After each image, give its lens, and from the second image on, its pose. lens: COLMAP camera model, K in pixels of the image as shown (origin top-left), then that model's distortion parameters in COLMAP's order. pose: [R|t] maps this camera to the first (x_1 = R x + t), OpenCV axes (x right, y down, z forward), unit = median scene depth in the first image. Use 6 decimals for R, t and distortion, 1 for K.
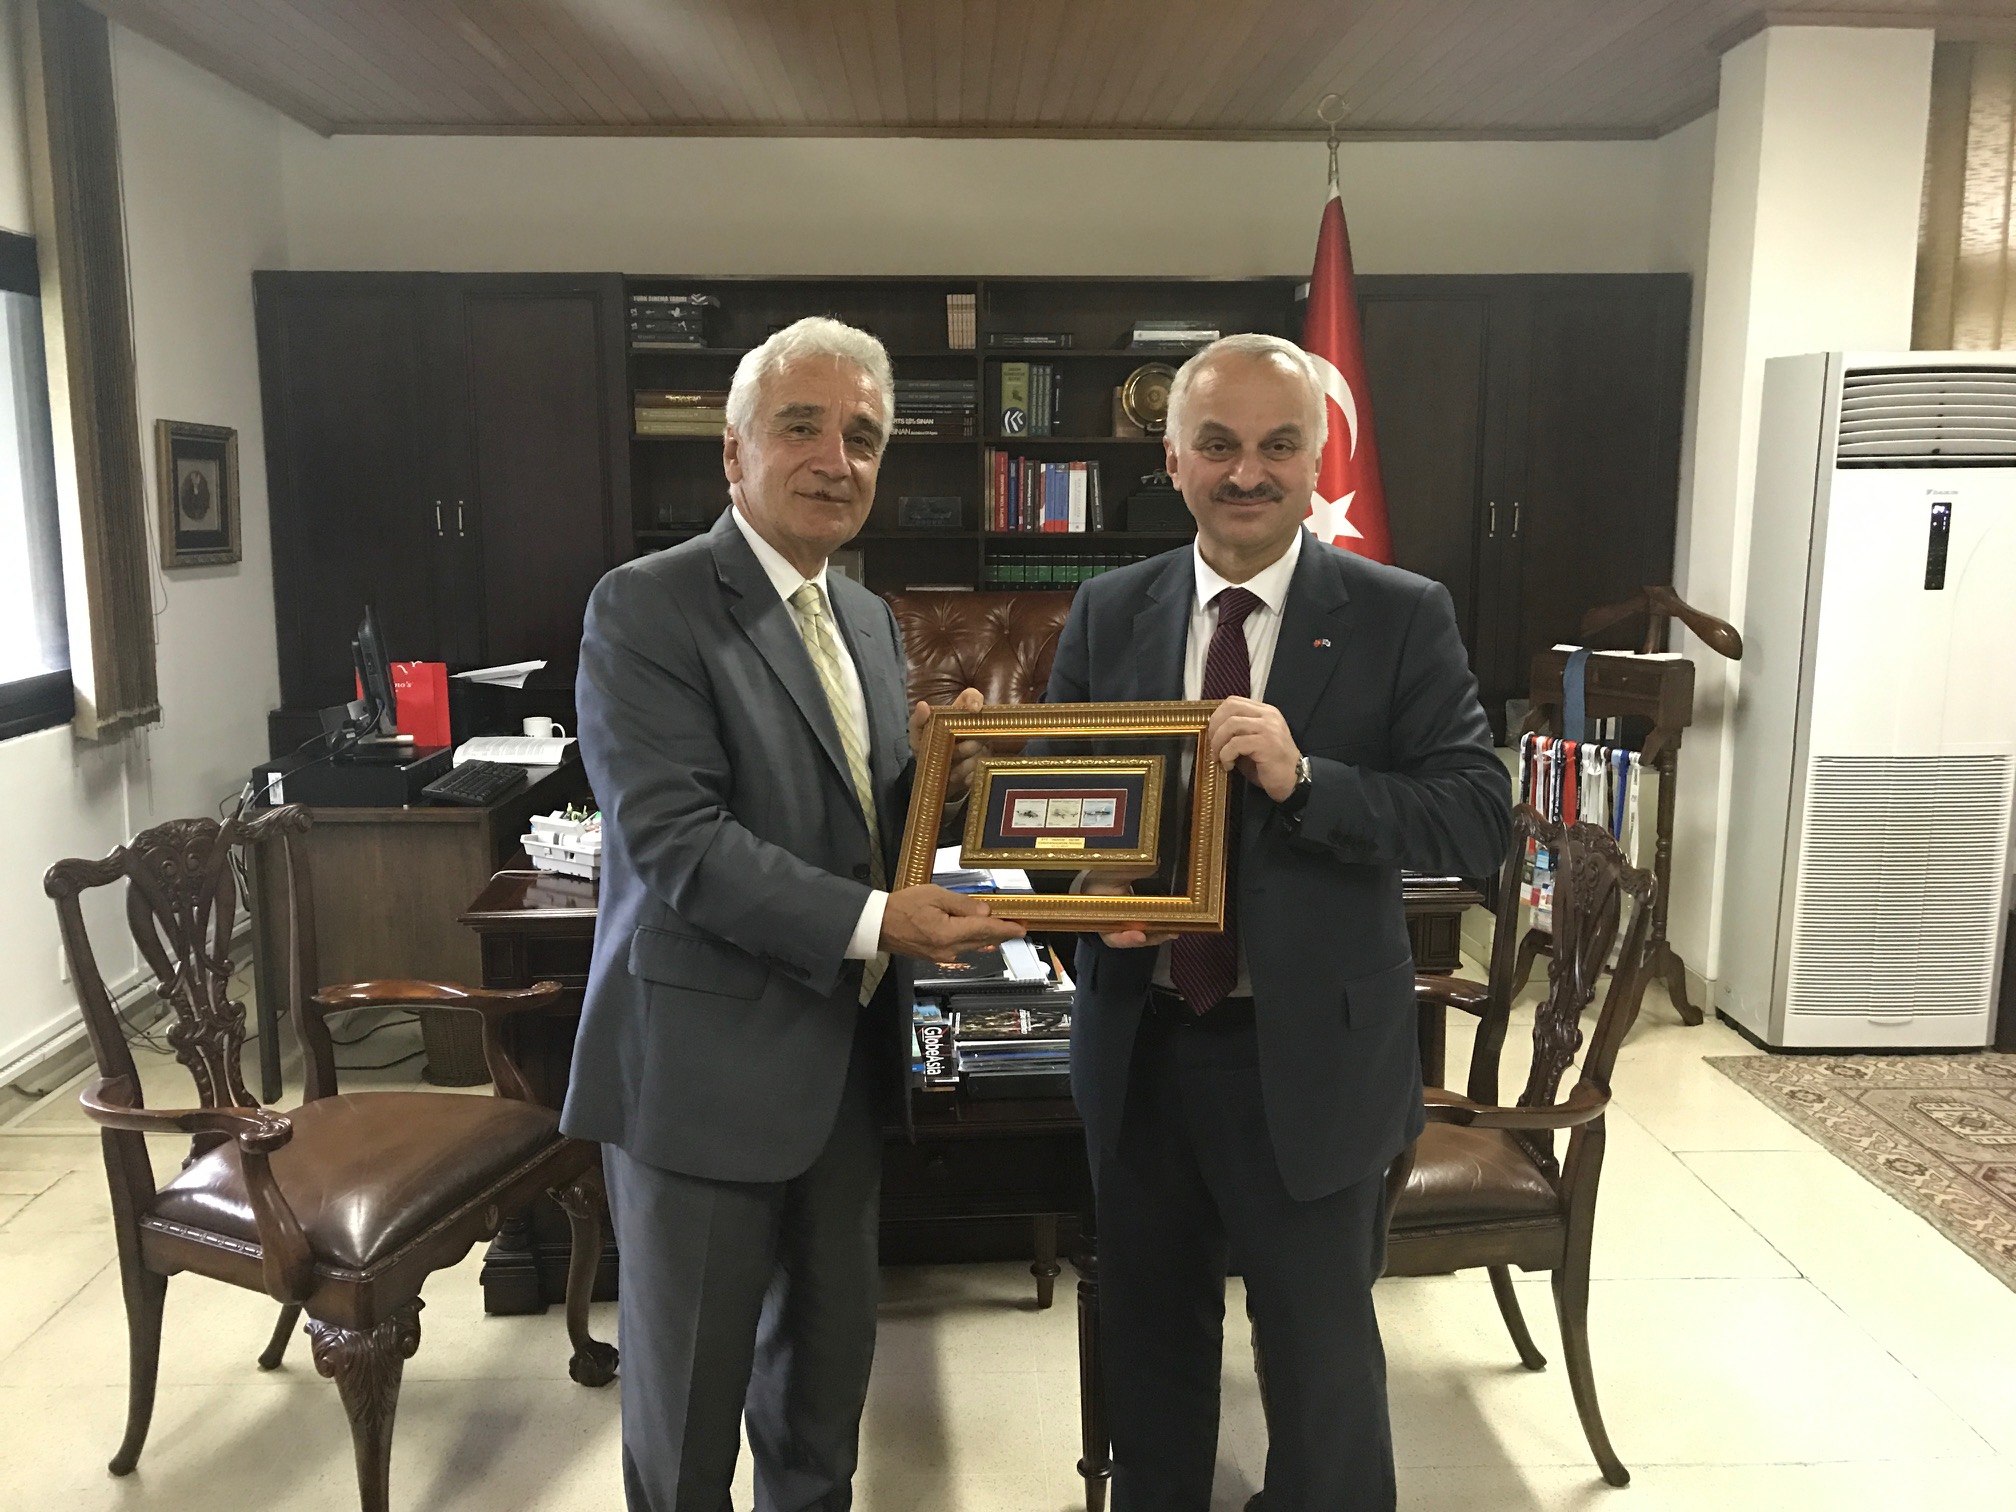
lens RADIAL K [[1685.6, 0, 992.9], [0, 1685.6, 756.0], [0, 0, 1]] dist [0.061732, -0.036013]
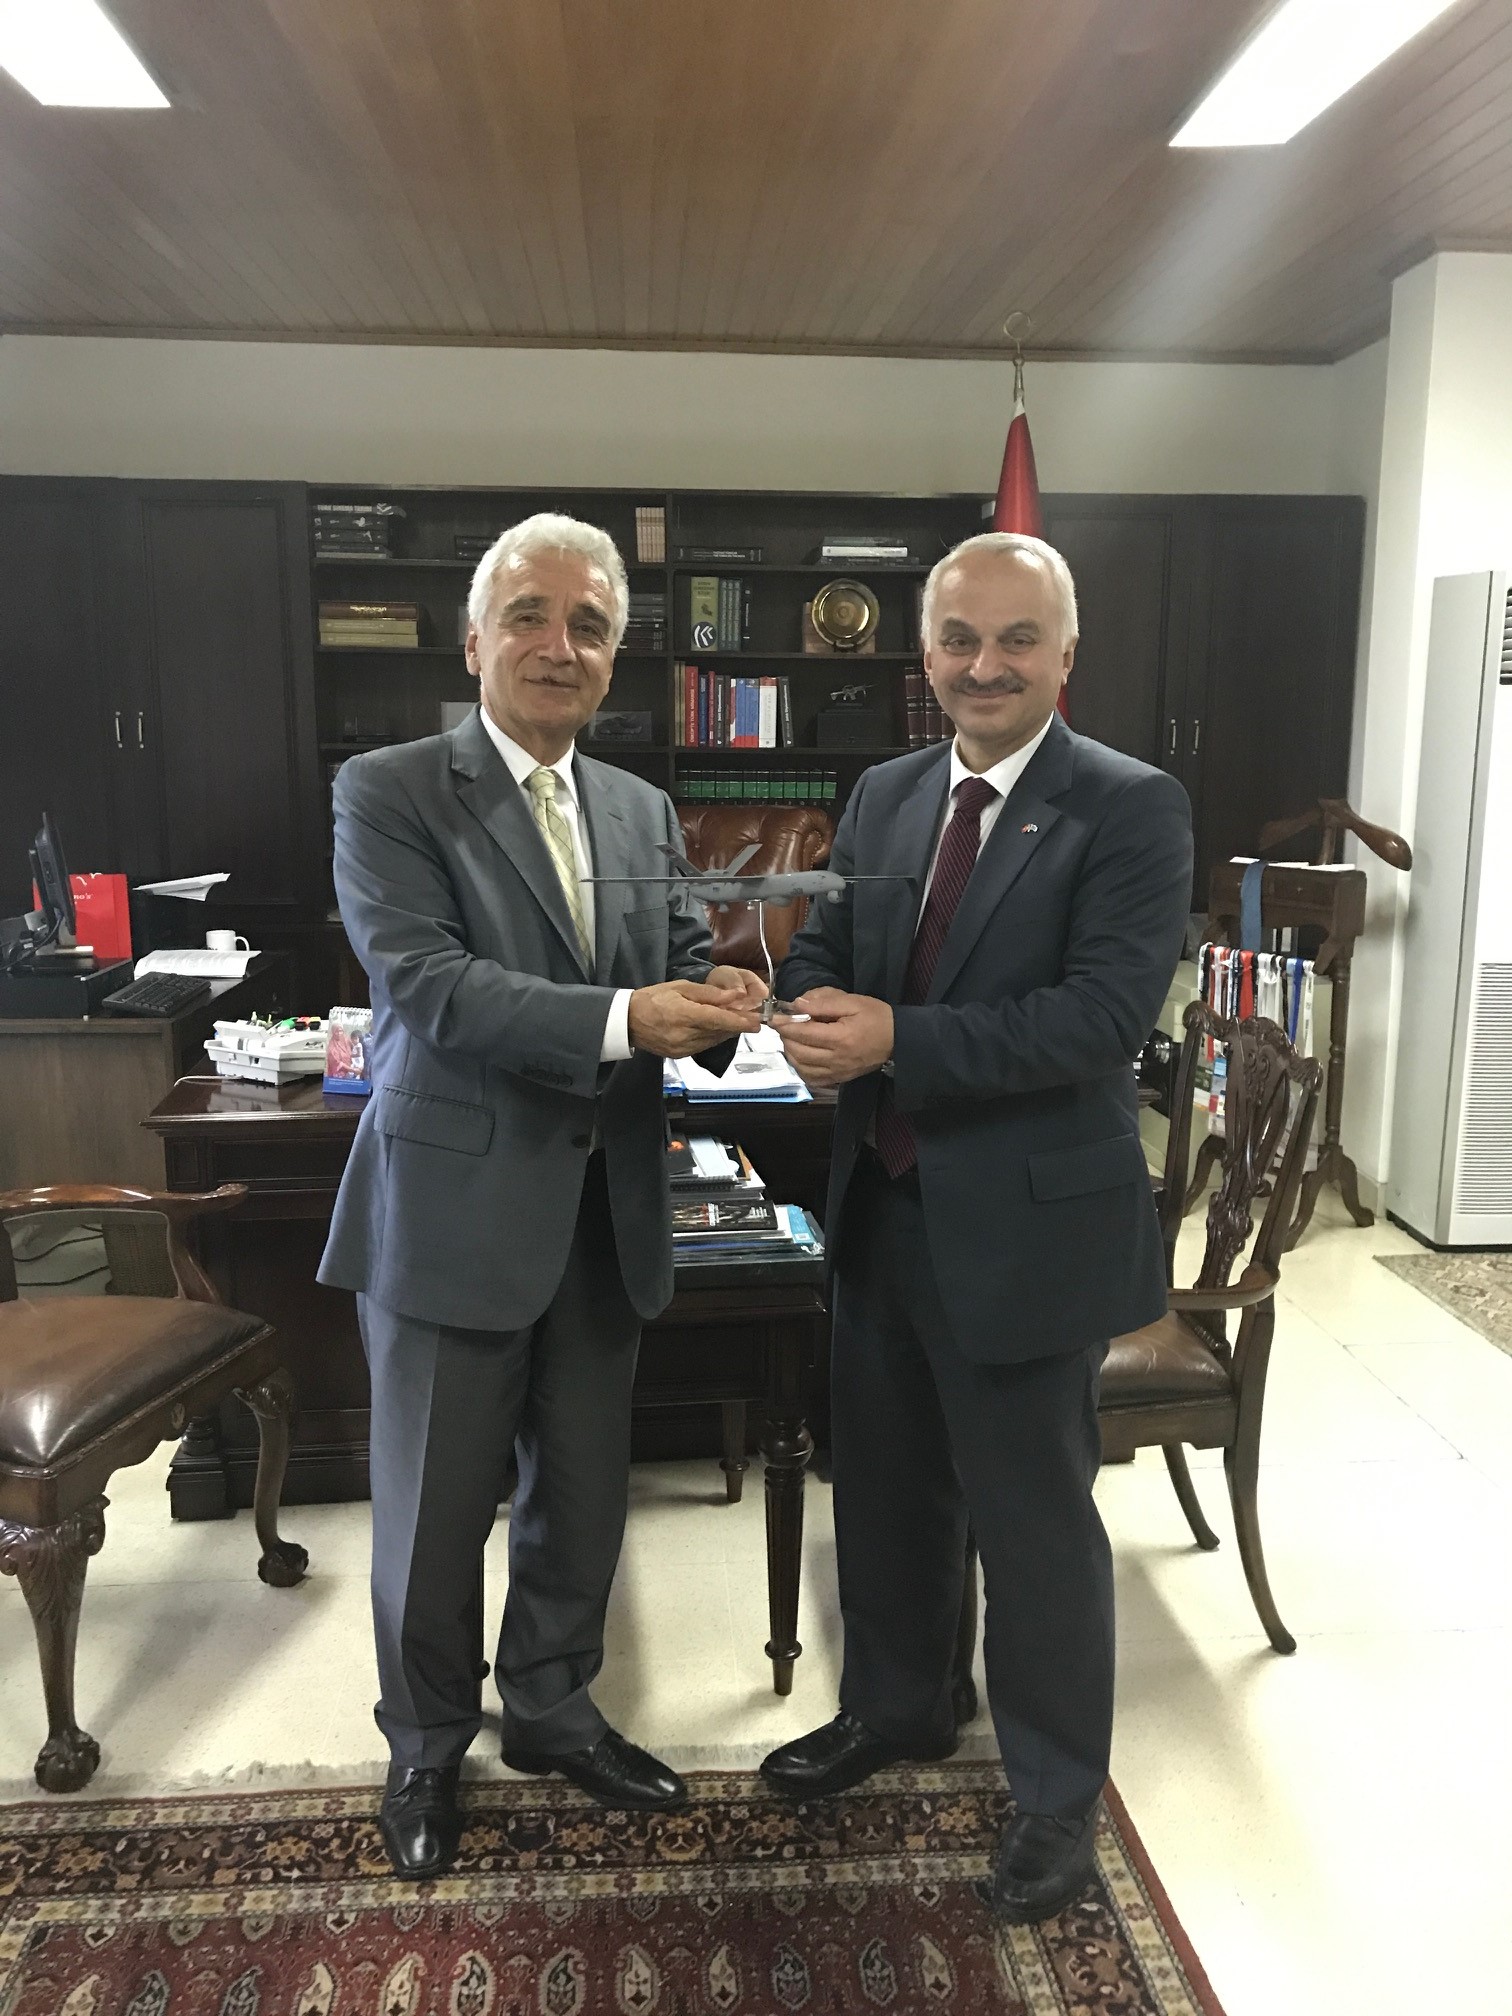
lens RADIAL K [[1685.6, 0, 772.8], [0, 1685.6, 1003.4], [0, 0, 1]] dist [0.061732, -0.036013]
pose [[0.998680, -0.002965, 0.051286, 0.001842], [0.002383, 0.999932, 0.011392, 0.011065], [-0.051317, -0.011255, 0.998619, -0.006526]]
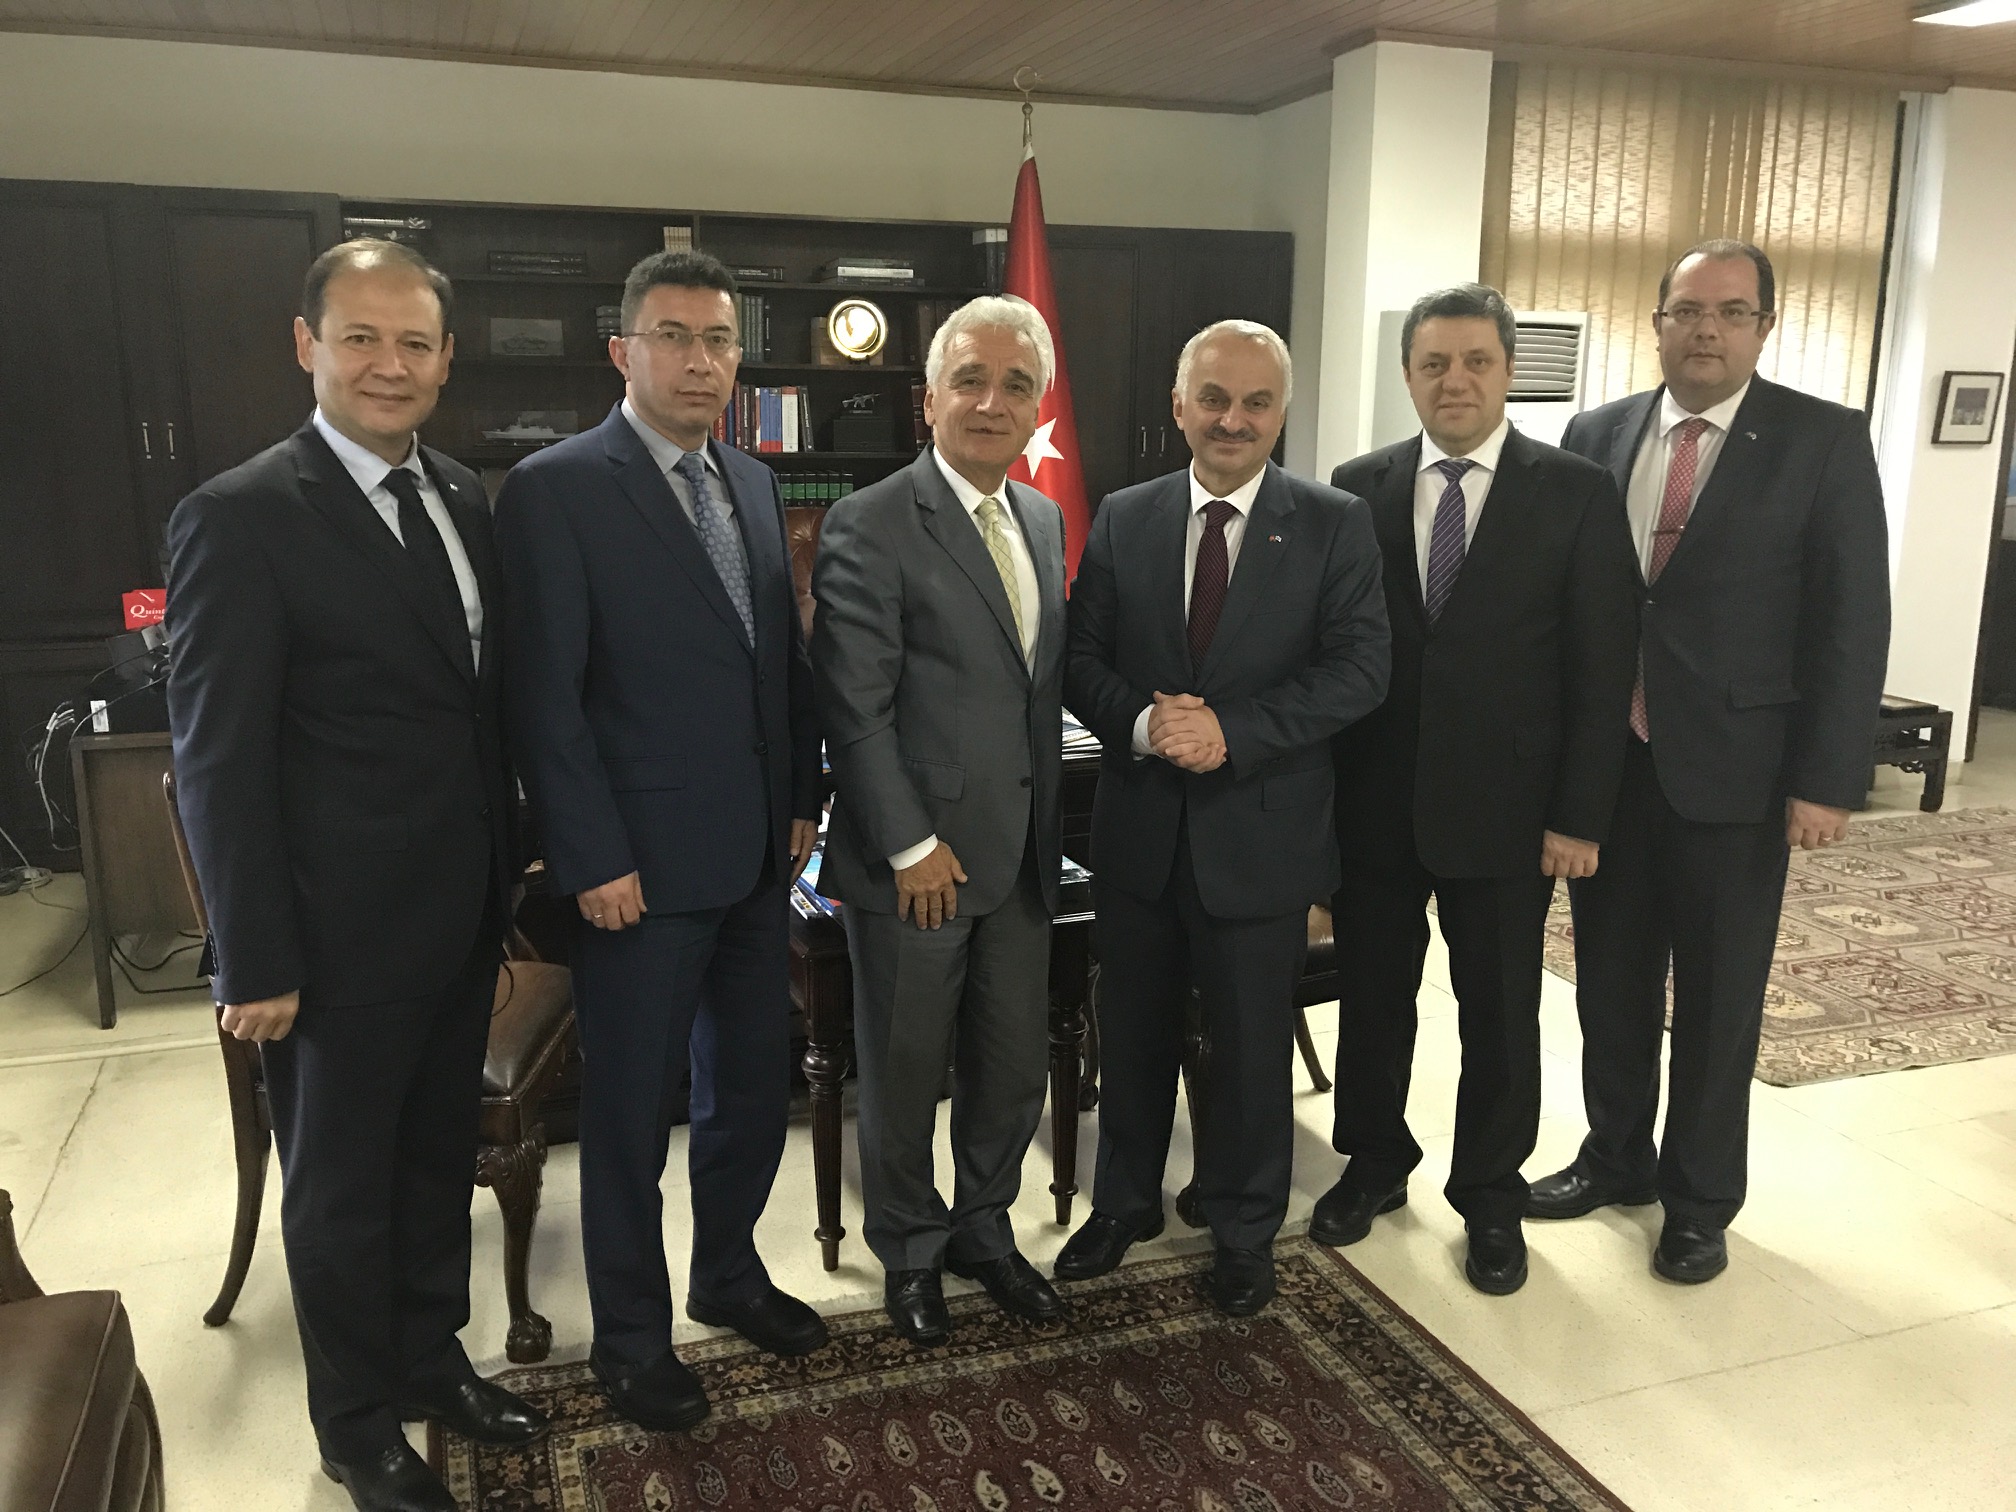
lens RADIAL K [[1685.6, 0, 1006.7], [0, 1685.6, 764.7], [0, 0, 1]] dist [0.061732, -0.036013]
pose [[0.950650, -0.061889, 0.304029, -0.216674], [0.045370, 0.997100, 0.061106, 0.010027], [-0.306929, -0.044297, 0.950701, -0.116418]]
